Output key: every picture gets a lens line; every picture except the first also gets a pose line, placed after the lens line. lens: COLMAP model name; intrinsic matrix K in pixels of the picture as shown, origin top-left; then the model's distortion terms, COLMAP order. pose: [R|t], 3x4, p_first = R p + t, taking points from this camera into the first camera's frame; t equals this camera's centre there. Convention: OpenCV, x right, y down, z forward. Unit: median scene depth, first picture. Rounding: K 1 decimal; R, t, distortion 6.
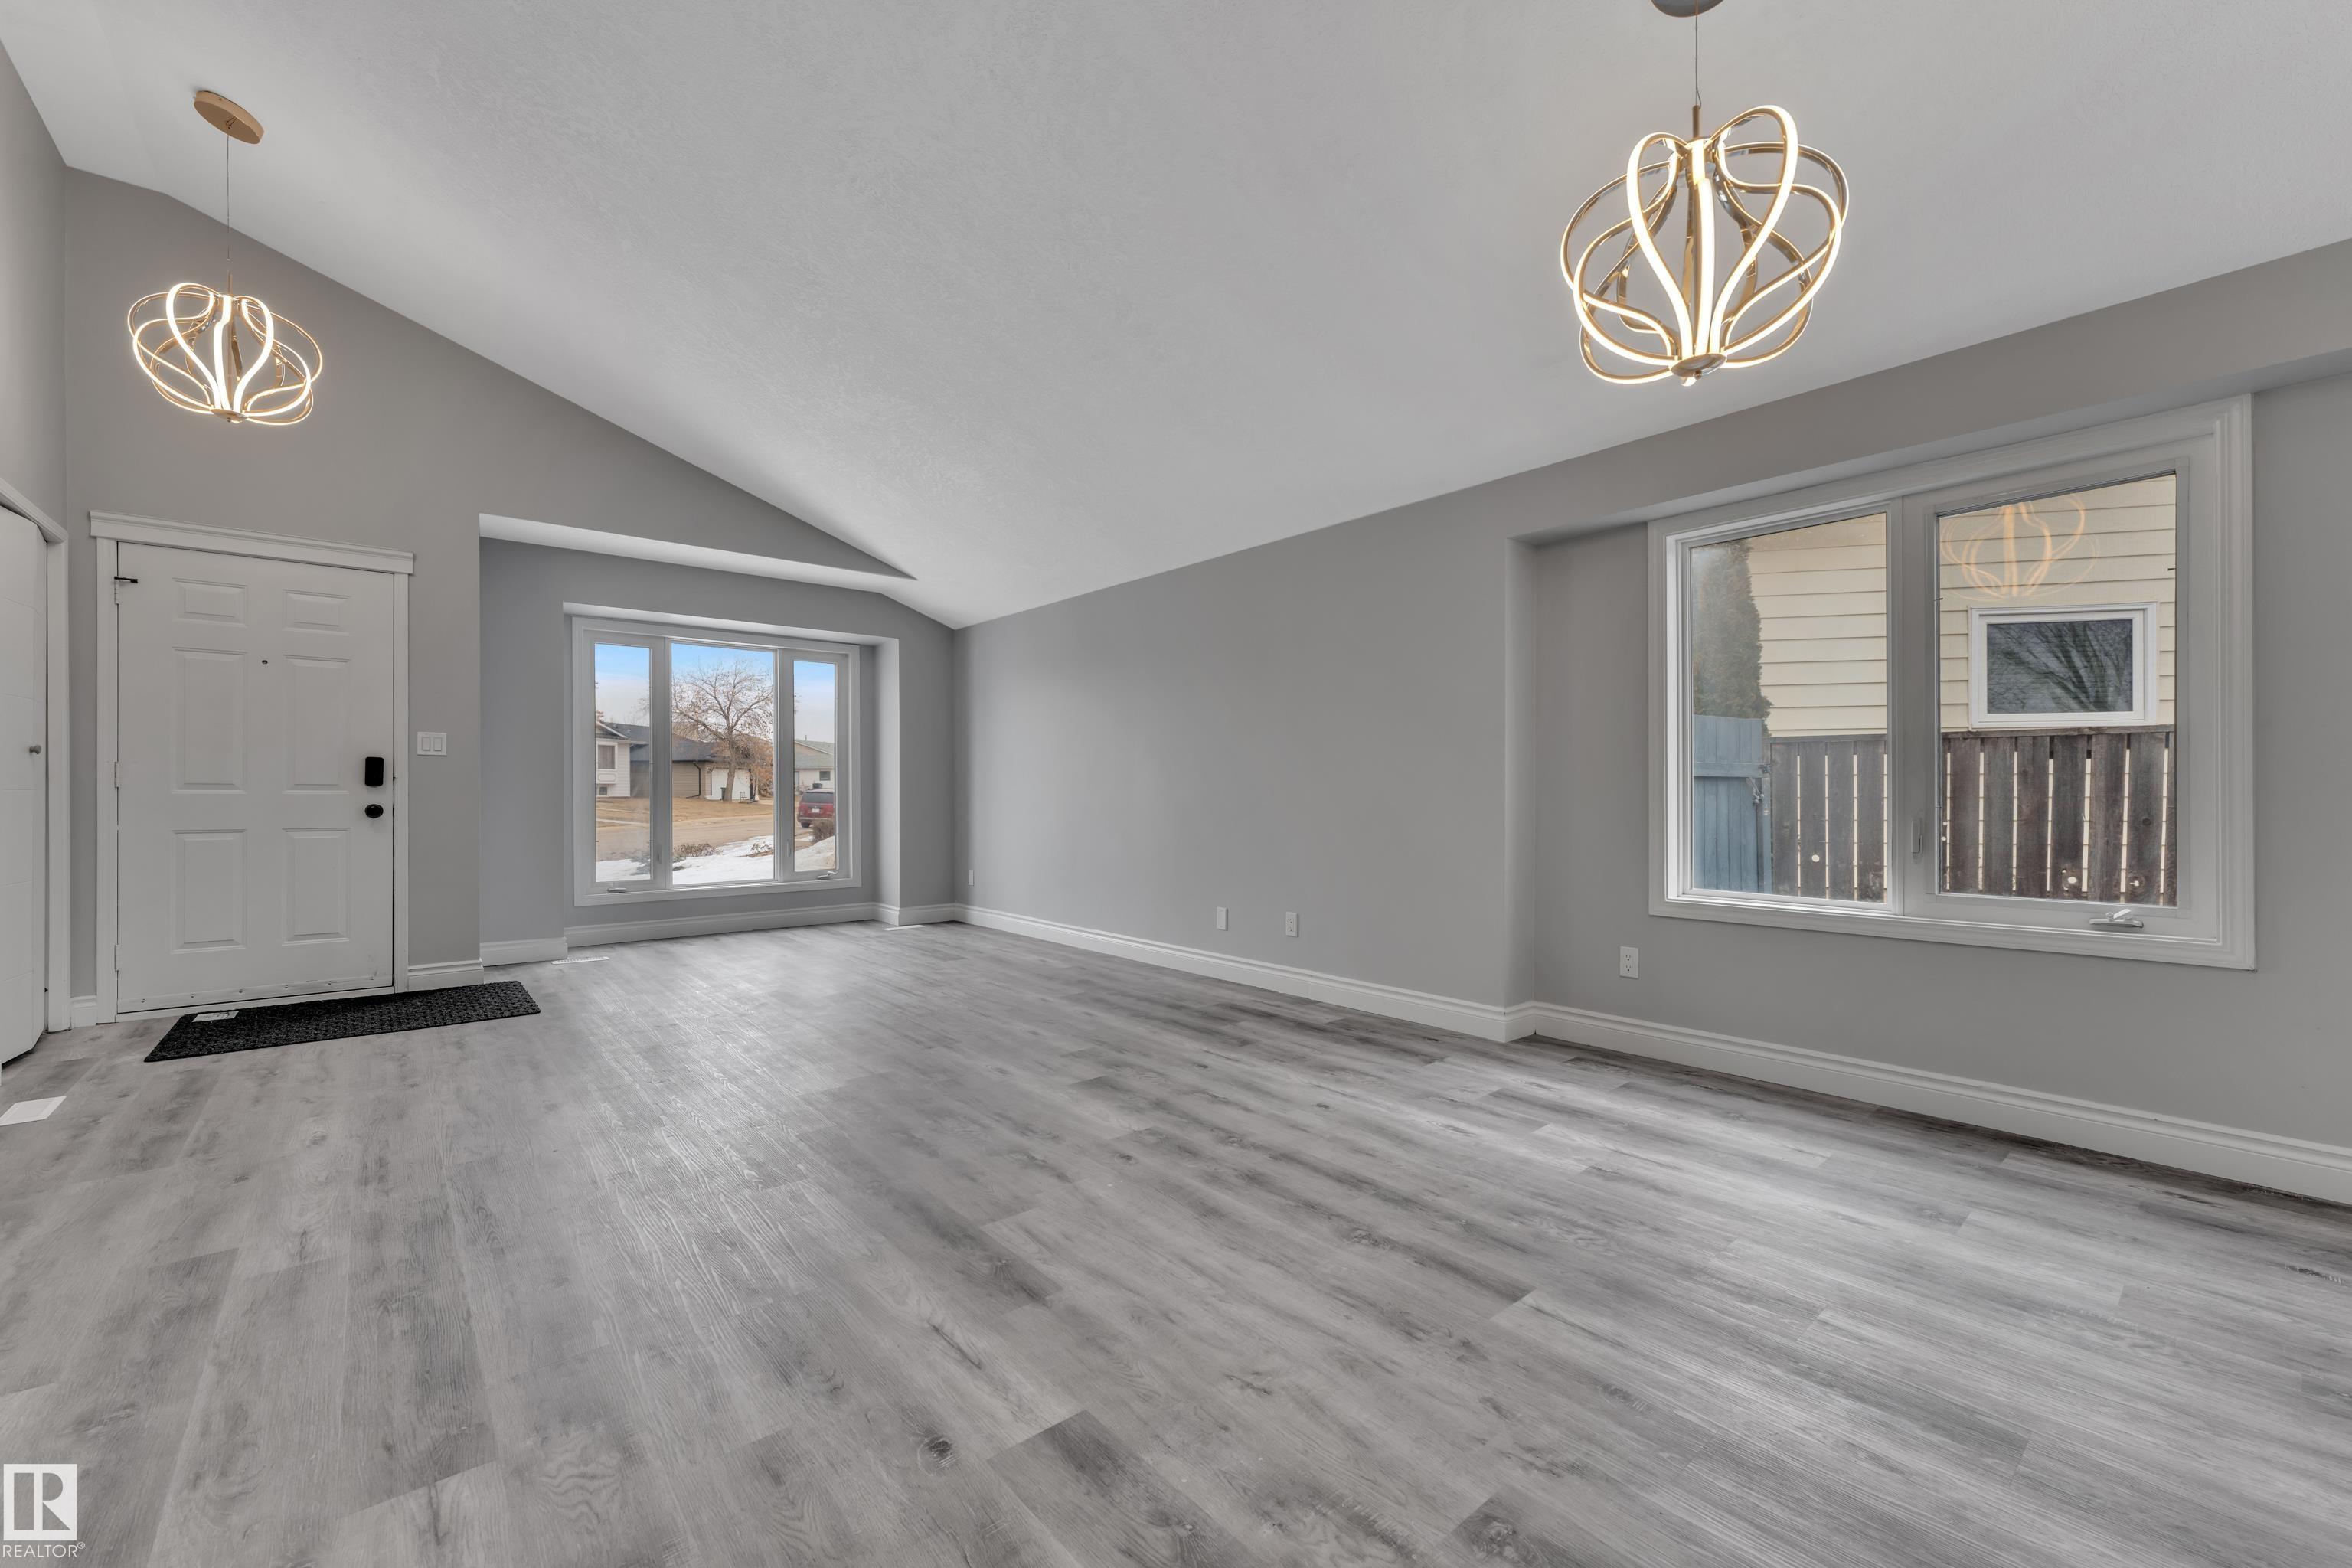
lens RADIAL K [[945.9, 0, 1182.9], [0, 945.9, 788.7], [0, 0, 1]] dist [0.003485, -0.000582]
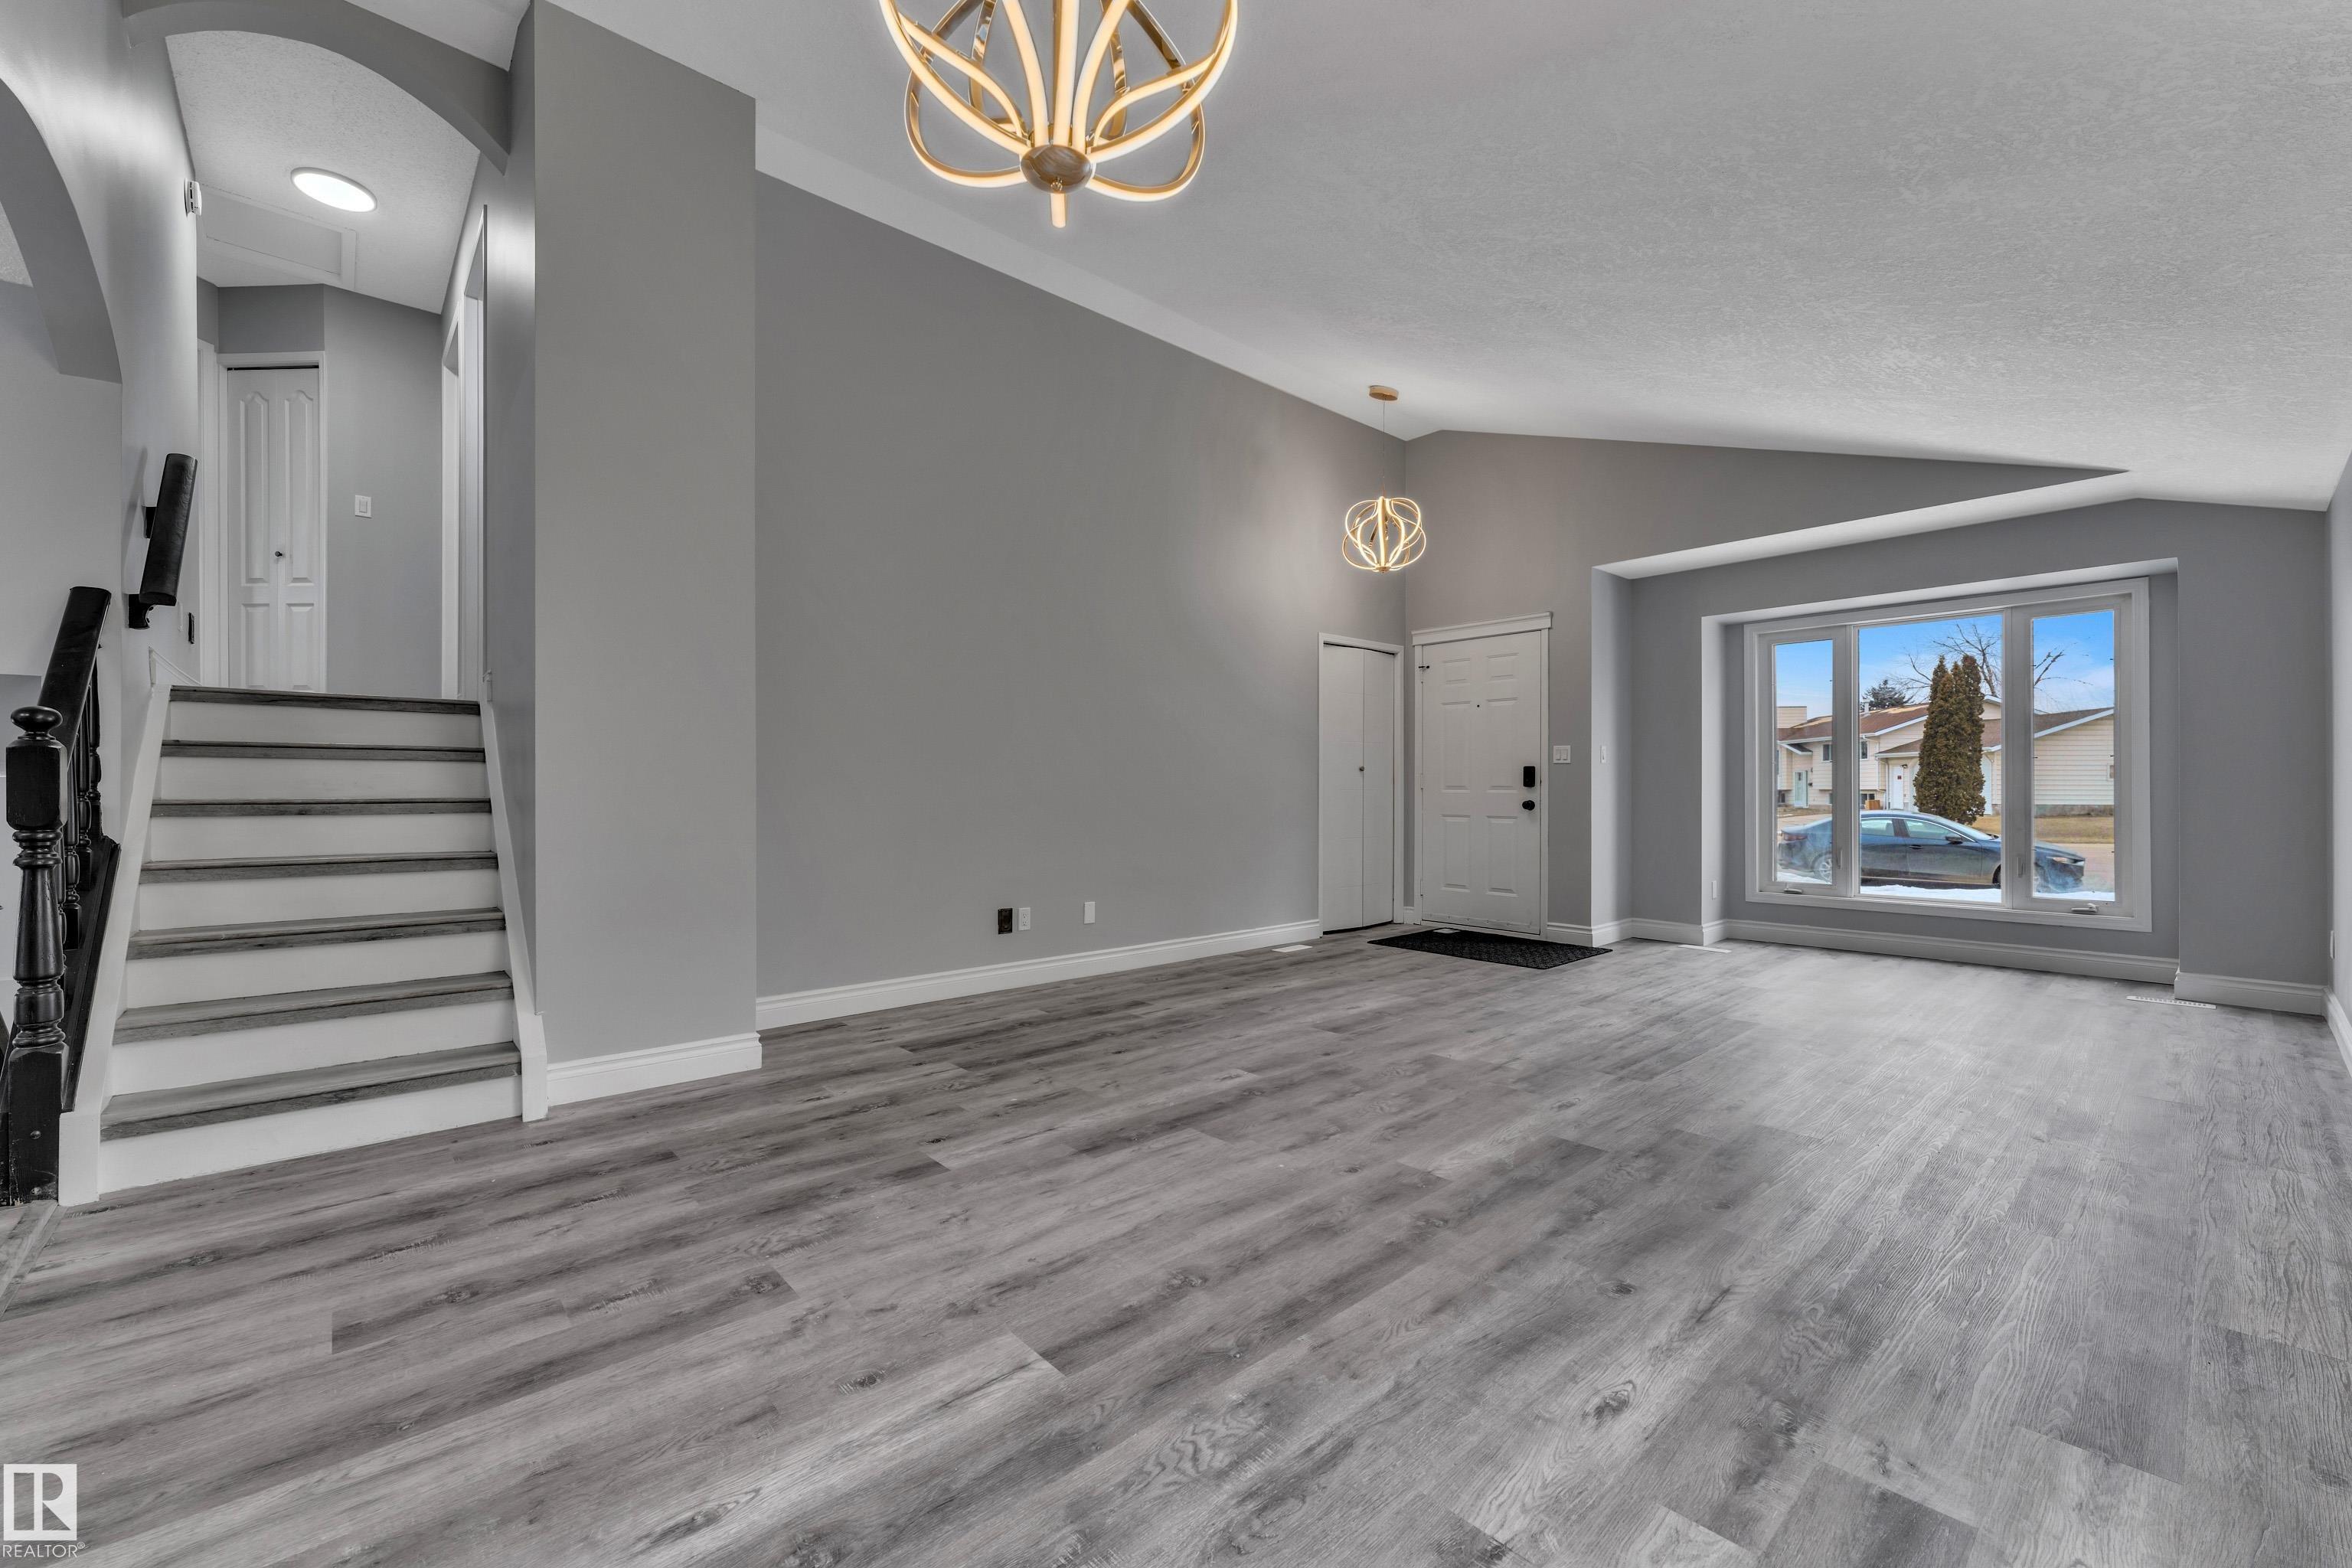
lens RADIAL K [[945.9, 0, 1165.7], [0, 945.9, 775.1], [0, 0, 1]] dist [0.003485, -0.000582]
pose [[0.015223, -0.015702, -0.999761, 0.862781], [0.001918, 0.999875, -0.015675, 0.000211], [0.999882, -0.001679, 0.015252, 0.752071]]
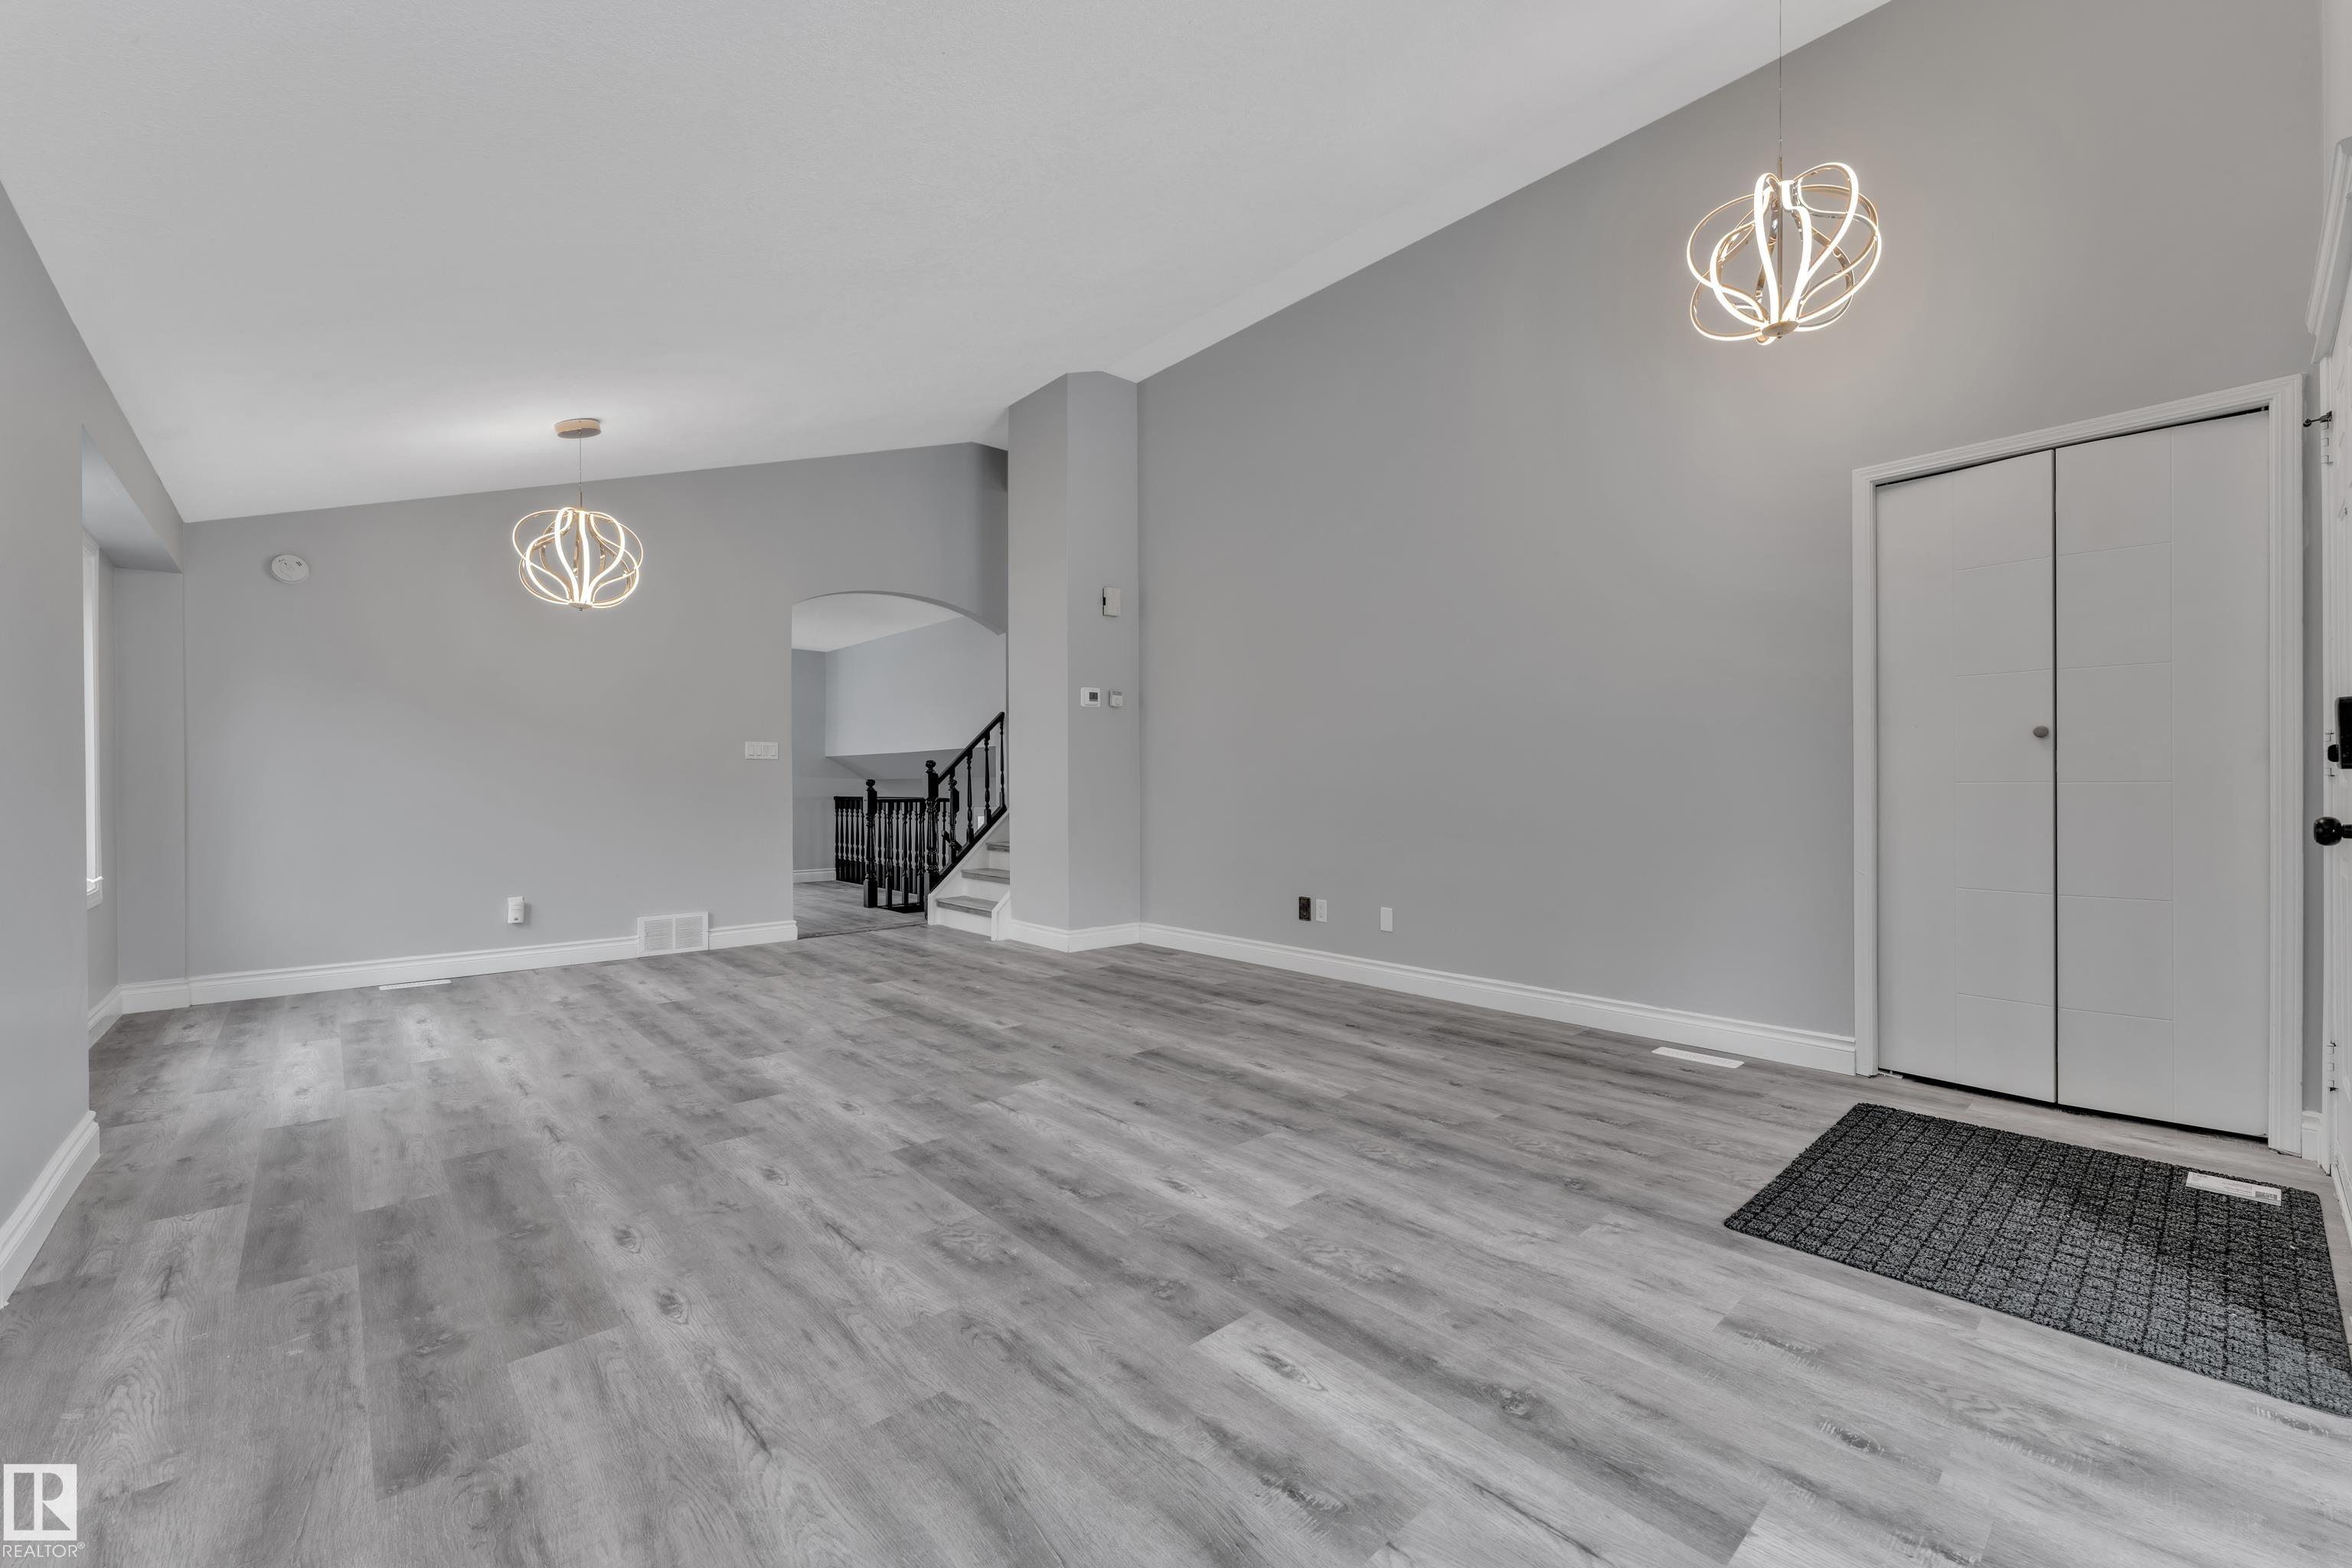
lens RADIAL K [[945.9, 0, 1164.7], [0, 945.9, 798.3], [0, 0, 1]] dist [0.003485, -0.000582]
pose [[-0.999911, 0.004069, -0.012687, -0.585254], [0.003938, 0.999939, 0.010314, 0.005053], [0.012728, 0.010263, -0.999866, 2.316164]]
